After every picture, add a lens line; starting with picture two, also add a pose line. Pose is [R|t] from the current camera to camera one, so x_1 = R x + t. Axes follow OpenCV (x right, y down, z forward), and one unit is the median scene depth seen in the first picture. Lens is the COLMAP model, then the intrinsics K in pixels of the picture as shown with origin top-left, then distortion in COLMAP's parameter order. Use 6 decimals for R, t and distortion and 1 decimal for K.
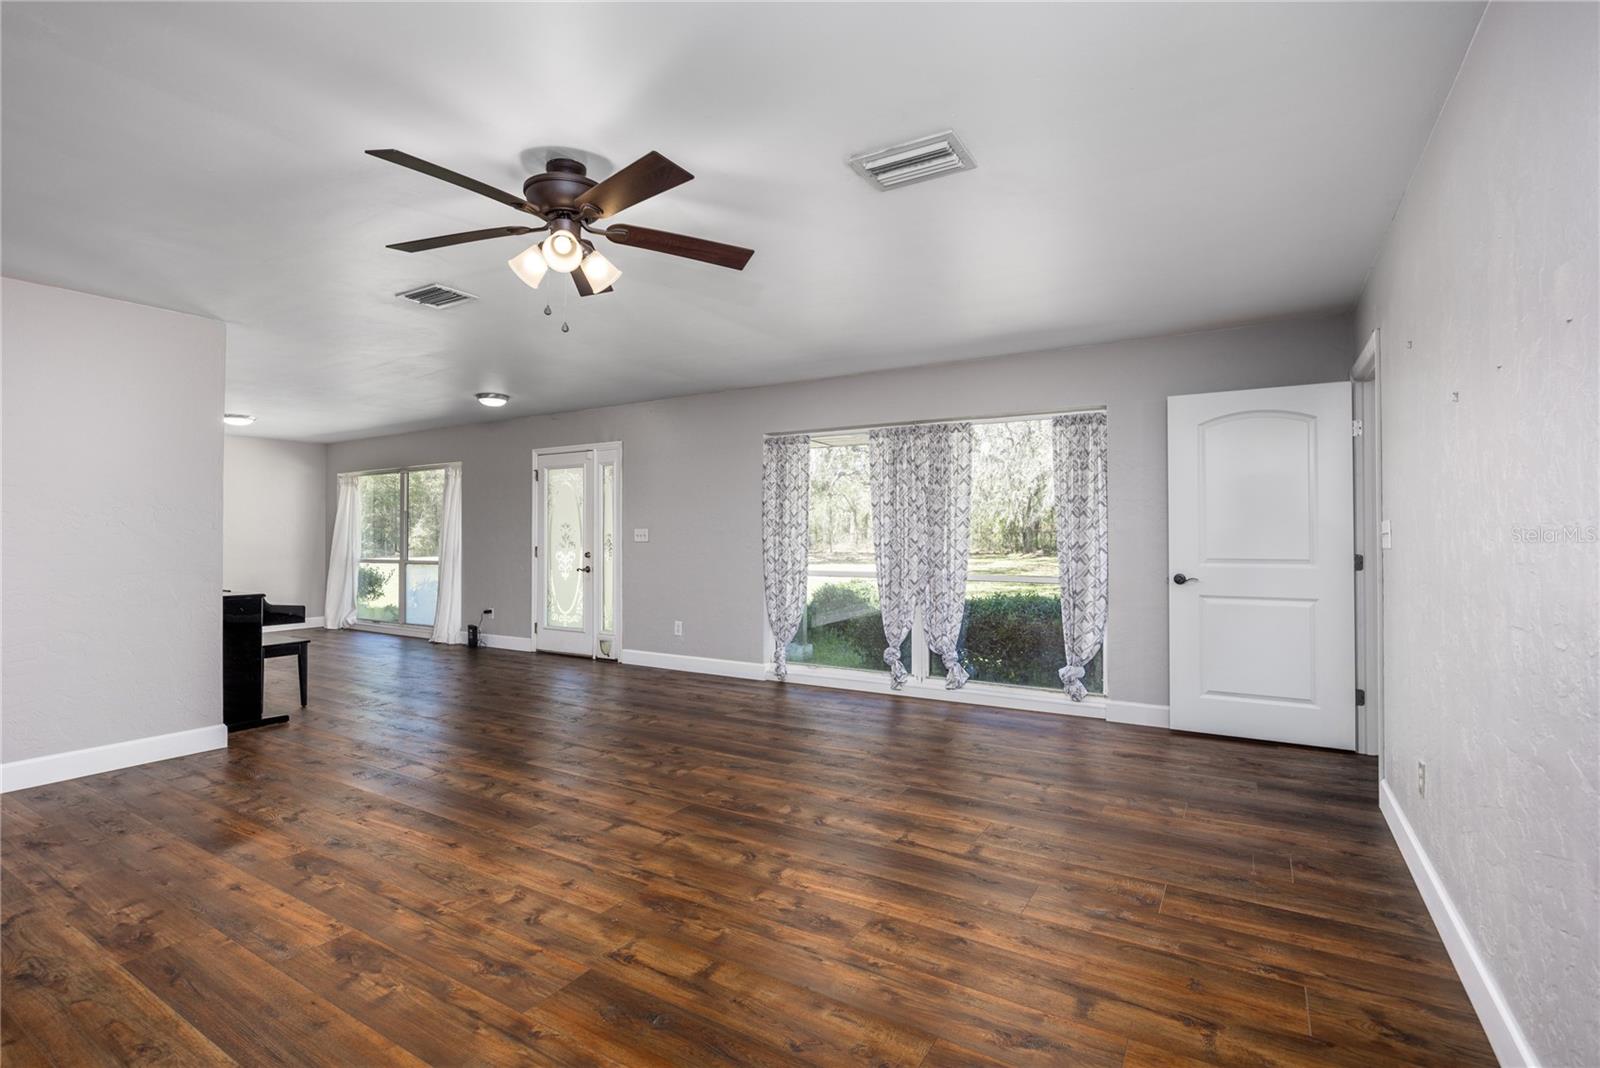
lens RADIAL K [[743.2, 0, 792.8], [0, 743.2, 527.7], [0, 0, 1]] dist [-0.015399, 0.003606]
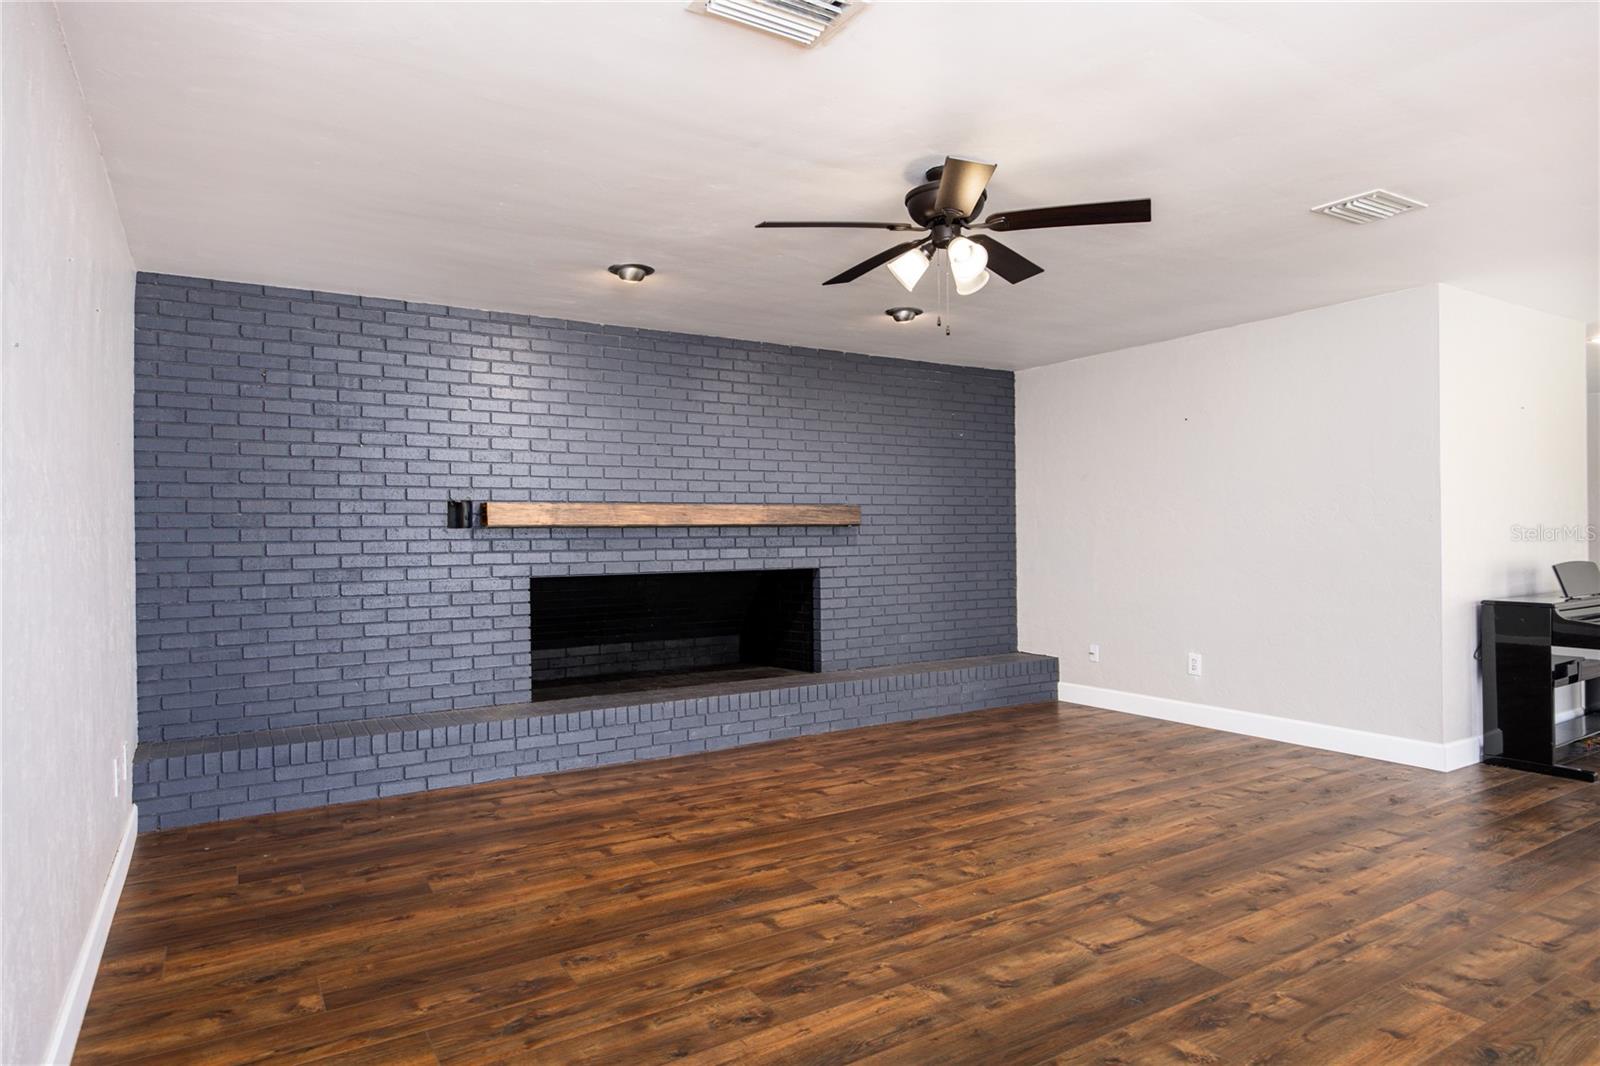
lens RADIAL K [[934.1, 0, 793.1], [0, 934.1, 530.9], [0, 0, 1]] dist [-0.014638, 0.003847]
pose [[-0.449818, 0.001168, -0.893119, 0.873078], [0.020454, 0.999750, -0.008994, 0.012886], [0.892886, -0.022314, -0.449730, 1.293452]]
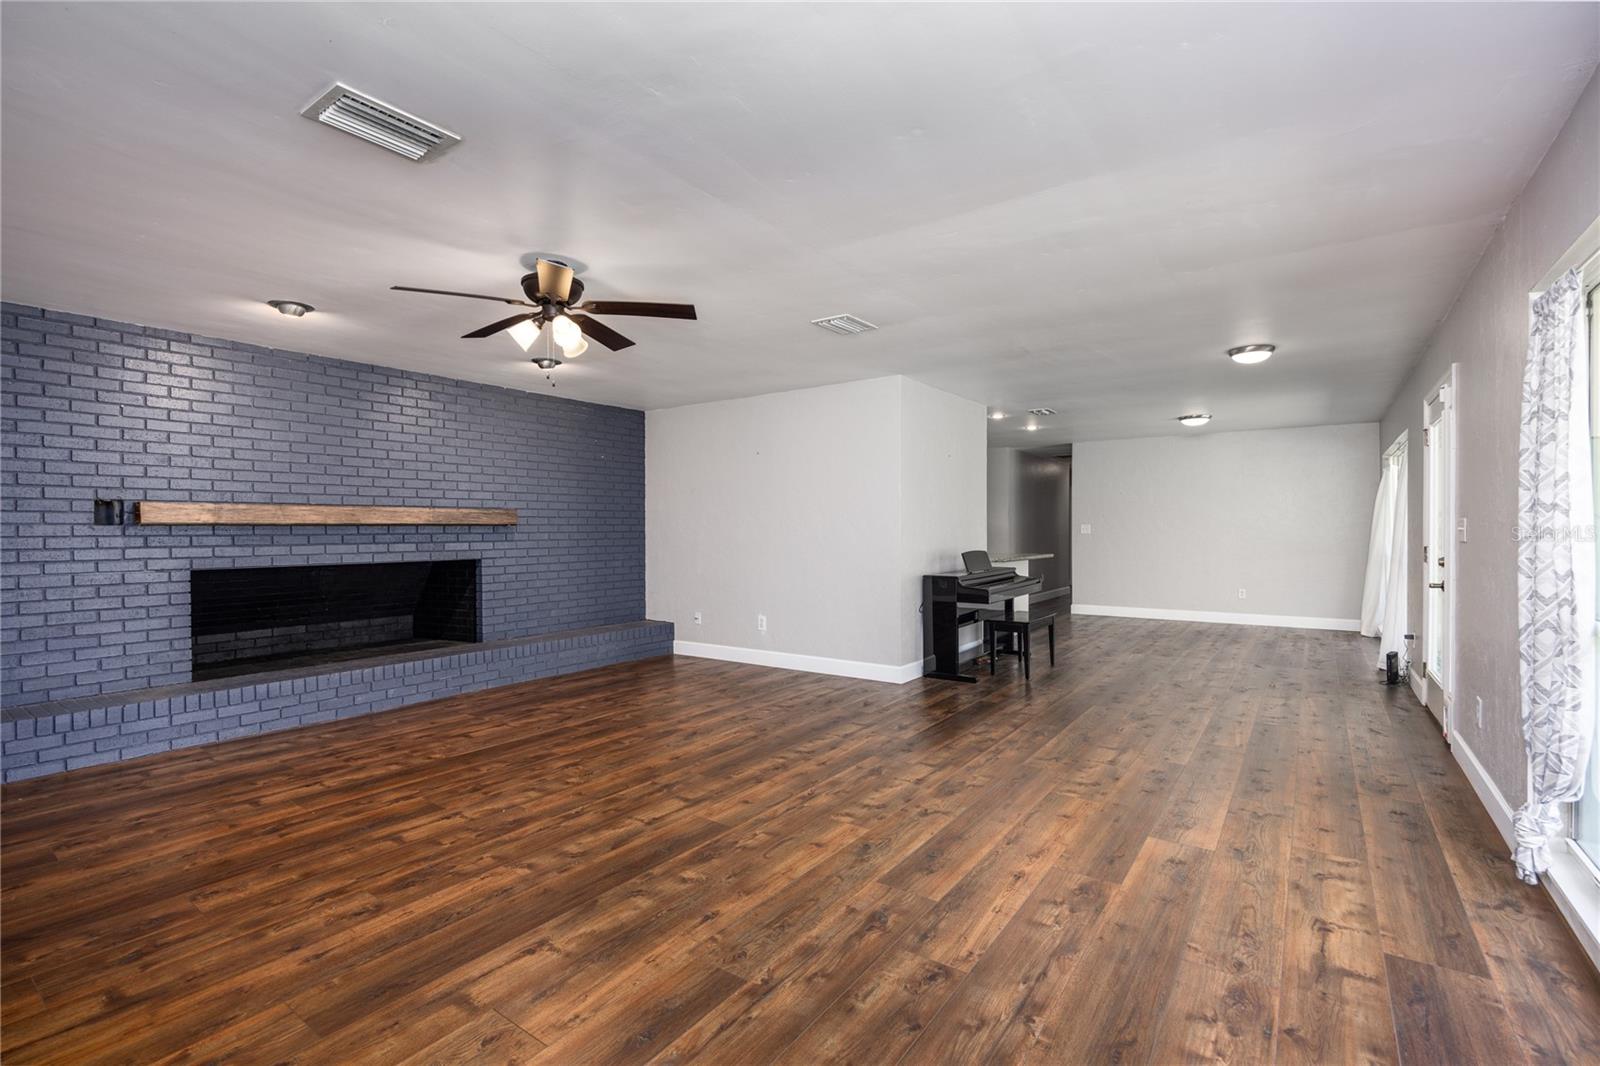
lens RADIAL K [[721.4, 0, 797.4], [0, 721.4, 532.1], [0, 0, 1]] dist [-0.015030, 0.000590]
pose [[-0.070563, 0.004773, -0.997496, 0.929767], [0.015953, 0.999866, 0.003656, 0.009787], [0.997380, -0.015655, -0.070629, 1.444068]]
